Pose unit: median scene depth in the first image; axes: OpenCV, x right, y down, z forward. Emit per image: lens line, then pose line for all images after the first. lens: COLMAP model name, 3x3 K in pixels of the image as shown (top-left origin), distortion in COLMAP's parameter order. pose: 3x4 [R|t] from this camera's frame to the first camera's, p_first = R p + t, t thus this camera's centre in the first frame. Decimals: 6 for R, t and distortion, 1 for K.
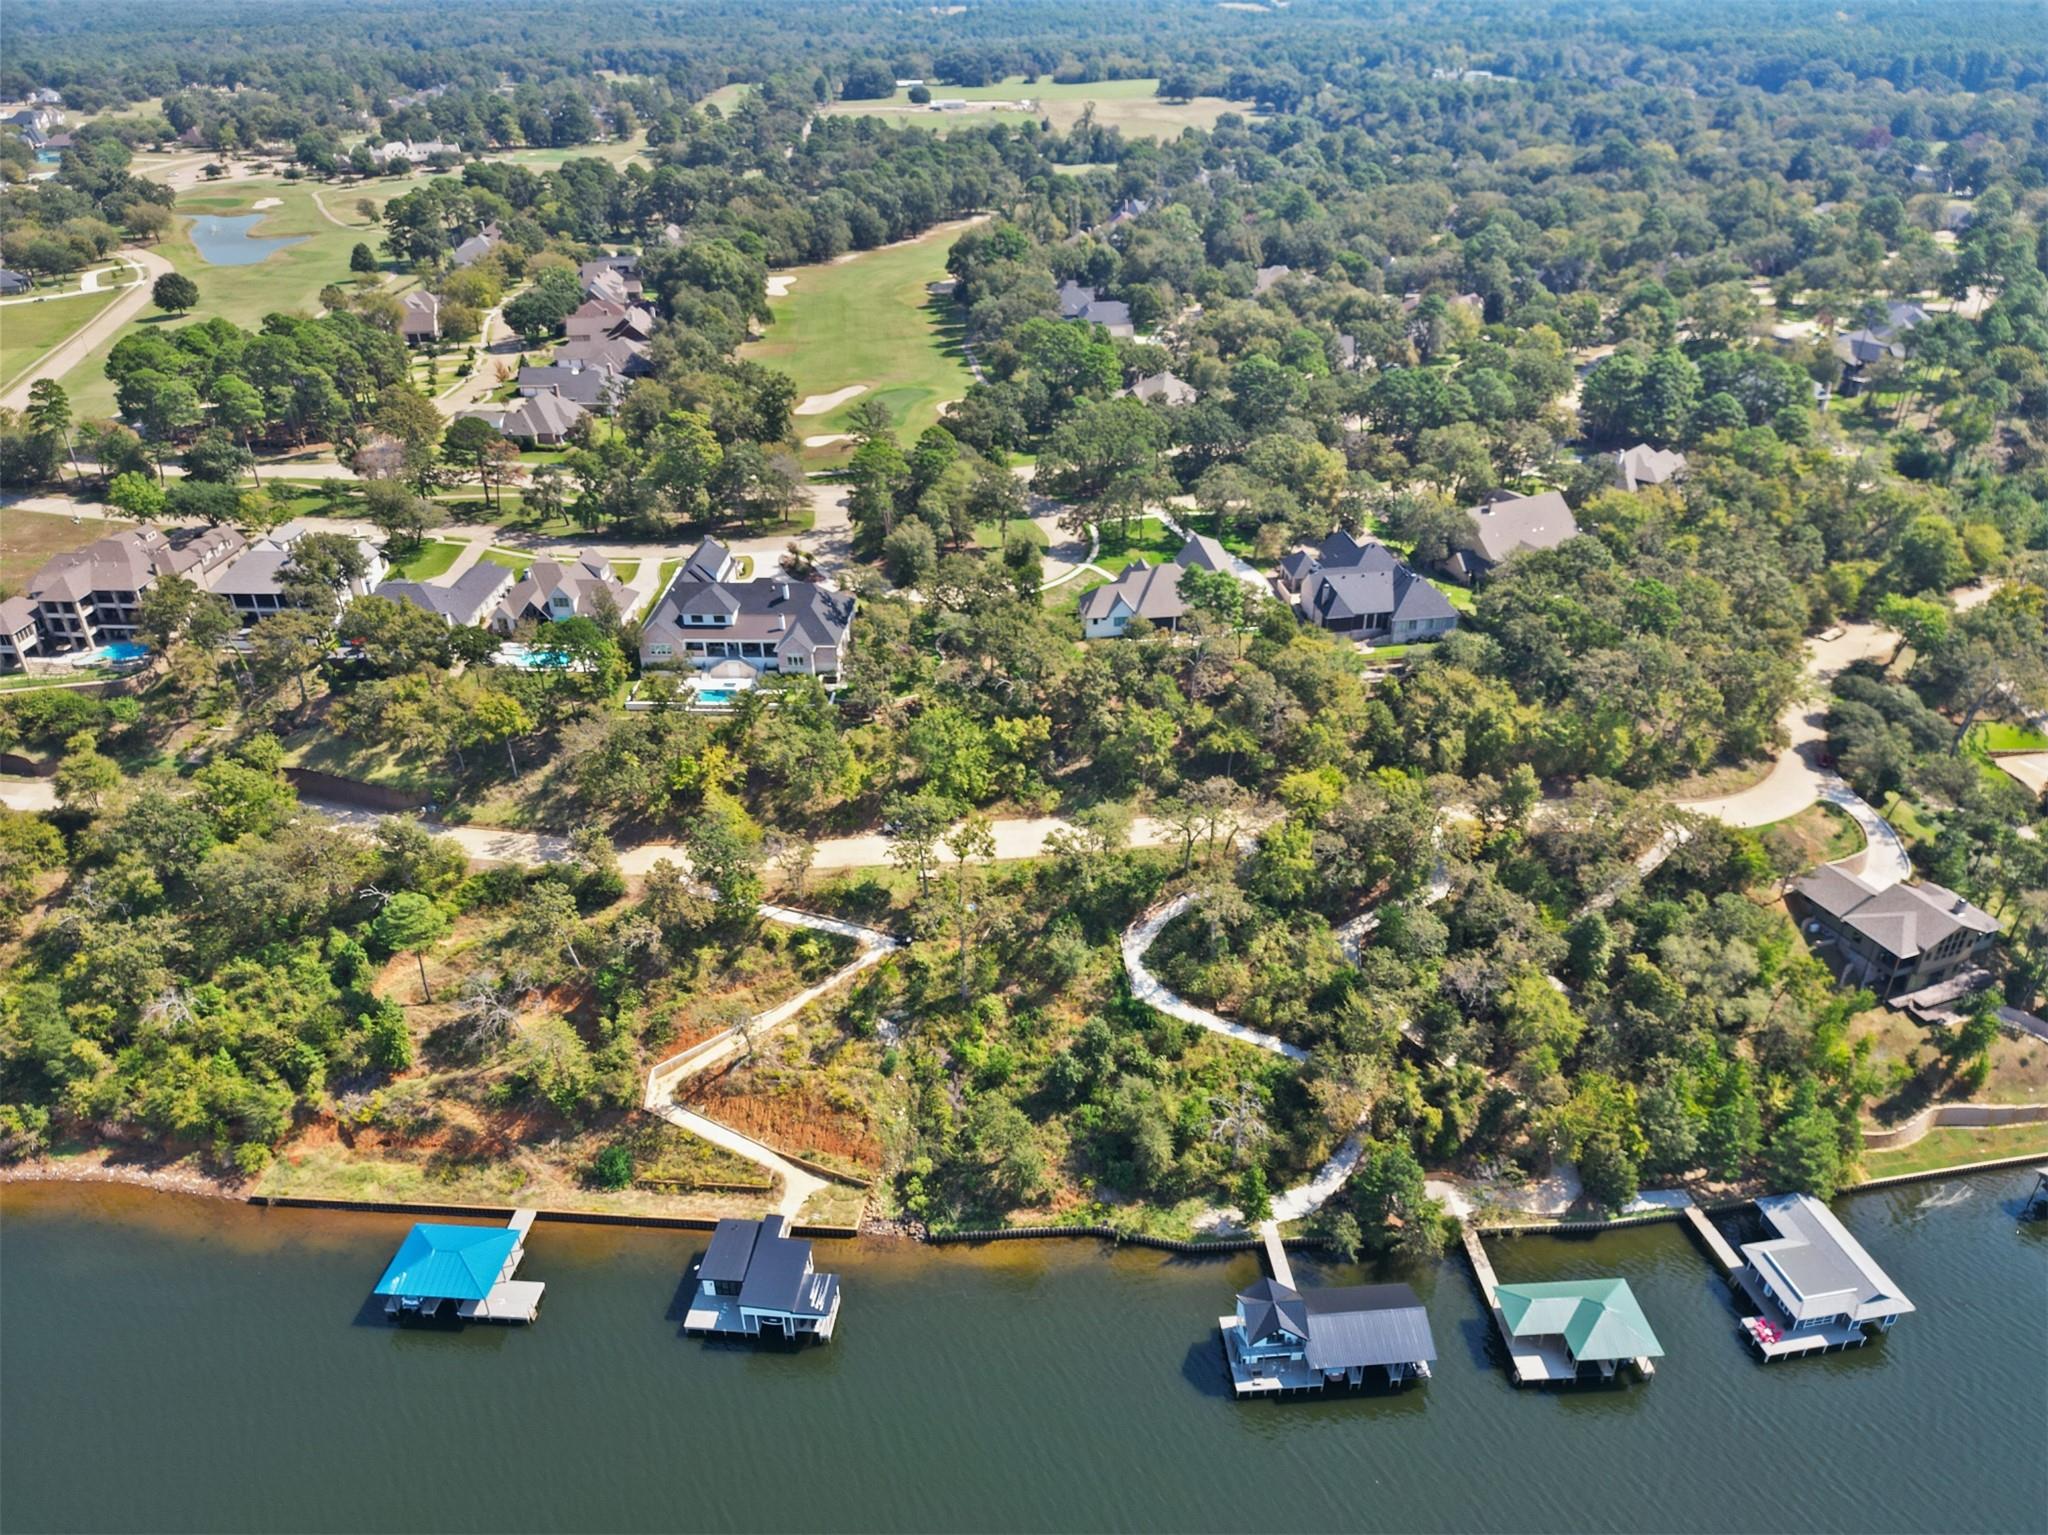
lens RADIAL K [[1440.2, 0, 1024.0], [0, 1440.2, 767.5], [0, 0, 1]] dist [0.070599, -0.079127]
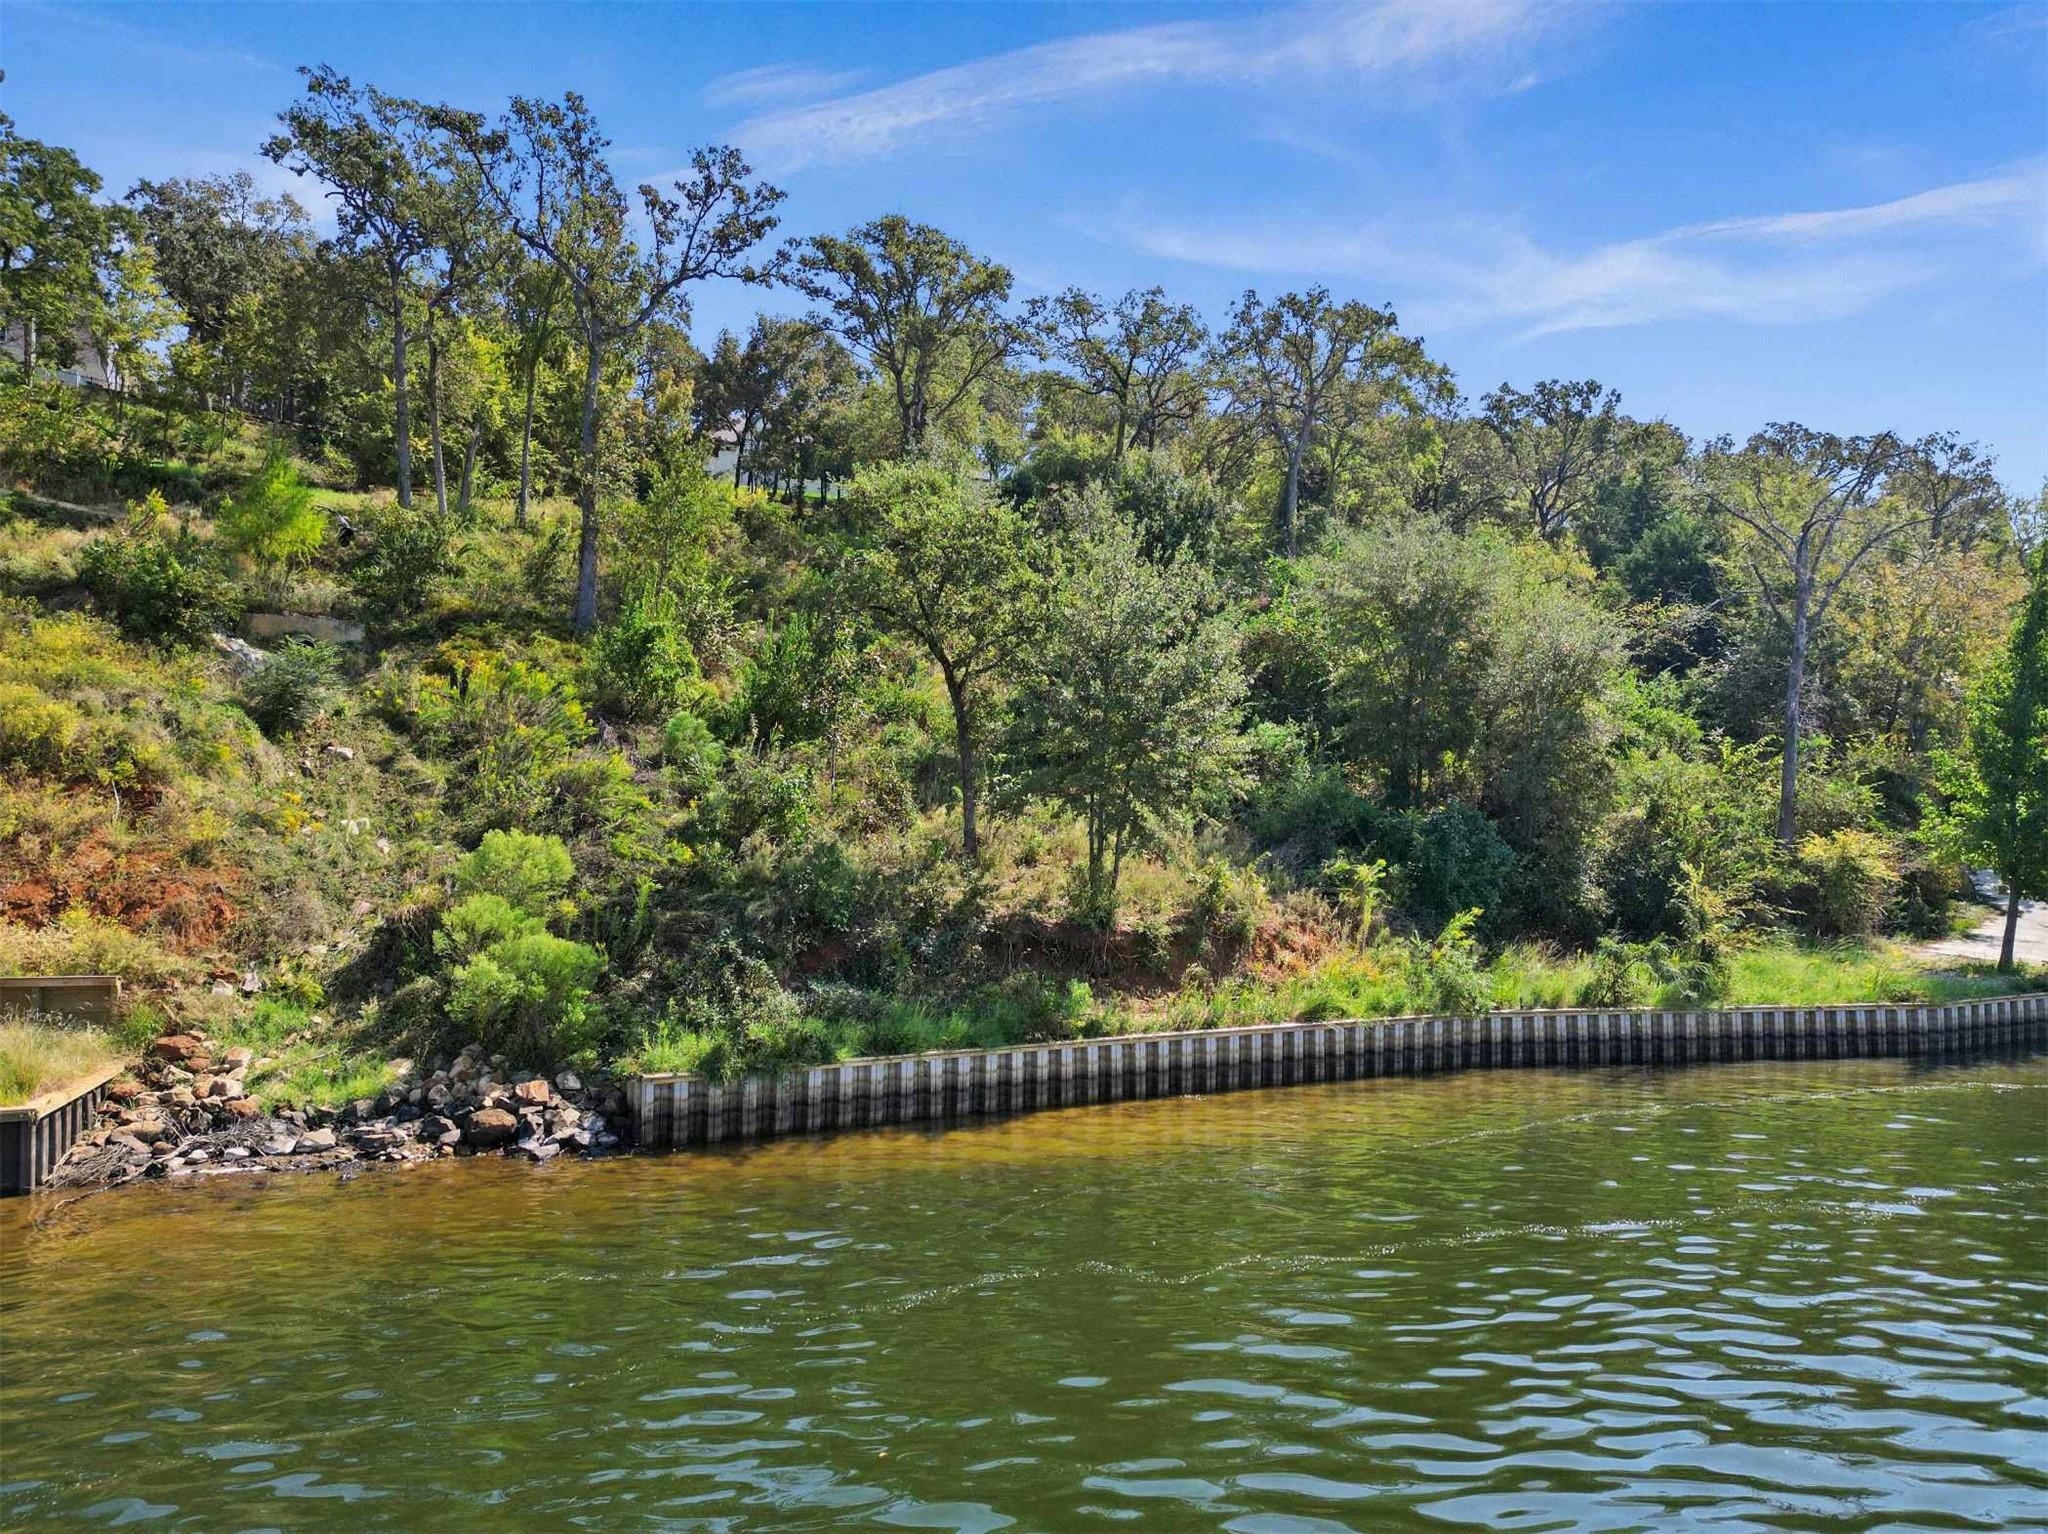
lens RADIAL K [[1479.1, 0, 1024.0], [0, 1479.1, 767.0], [0, 0, 1]] dist [0.083669, -0.094212]
pose [[0.906006, 0.034109, 0.421889, -0.087202], [0.194659, 0.851506, -0.486873, 0.346275], [-0.375848, 0.523234, 0.764829, 0.790222]]
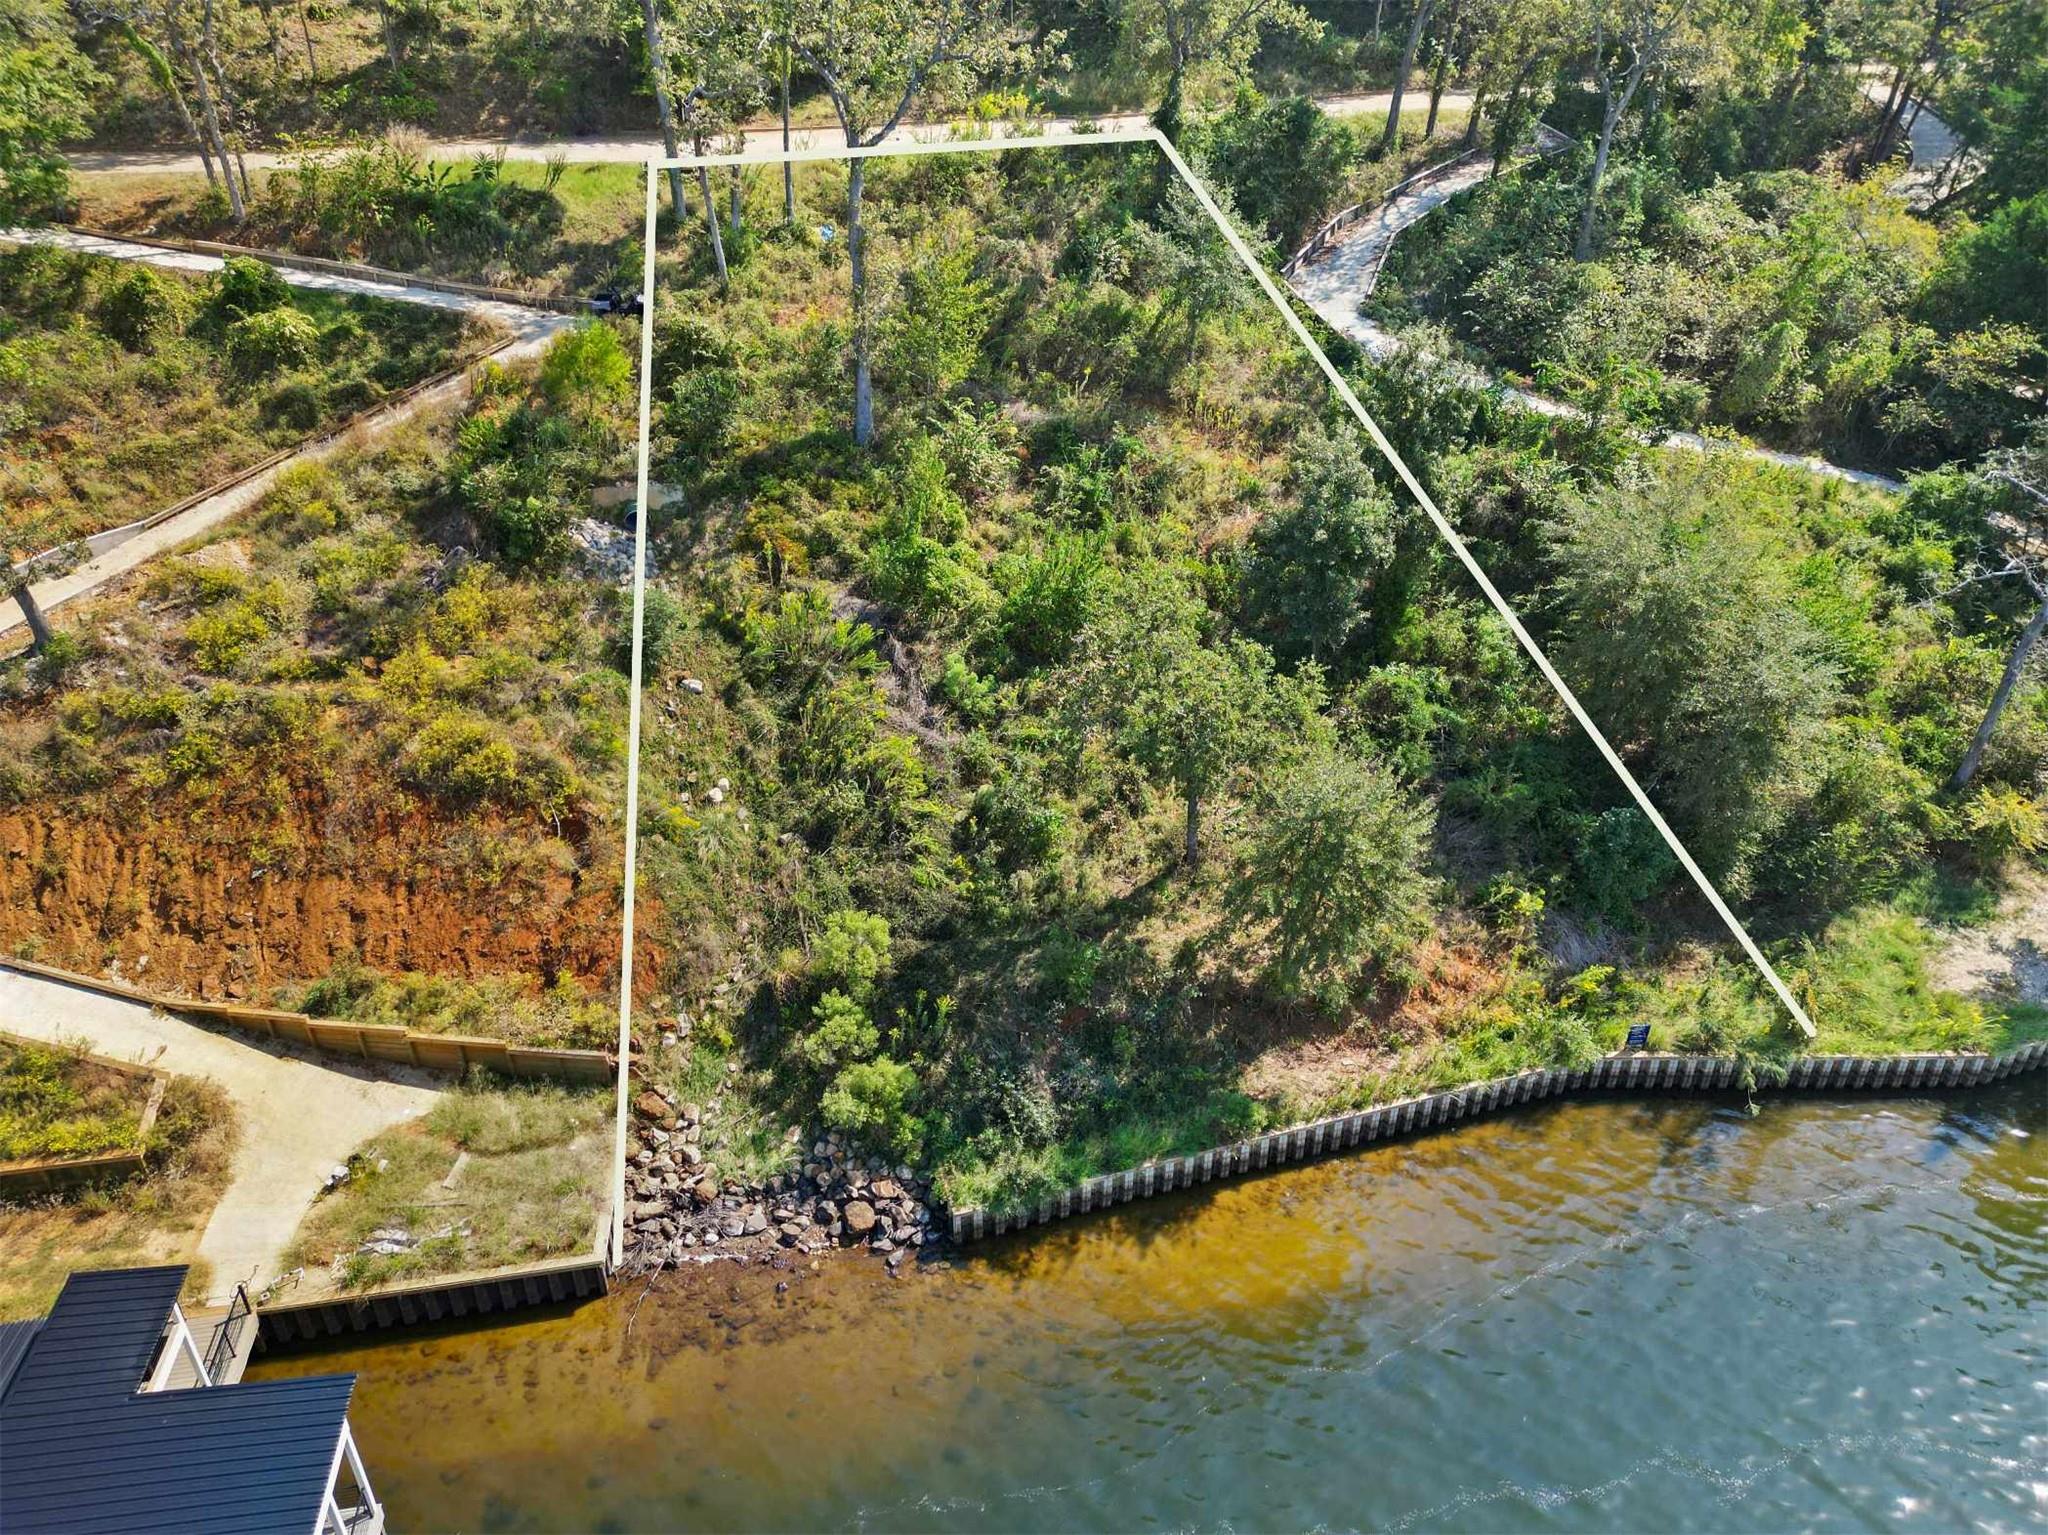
lens RADIAL K [[1436.0, 0, 1026.7], [0, 1436.0, 775.7], [0, 0, 1]] dist [0.088558, -0.091683]
pose [[0.965342, -0.119830, 0.231852, -0.089595], [0.118948, 0.992740, 0.017834, 0.234053], [-0.232306, 0.010362, 0.972588, 0.724134]]
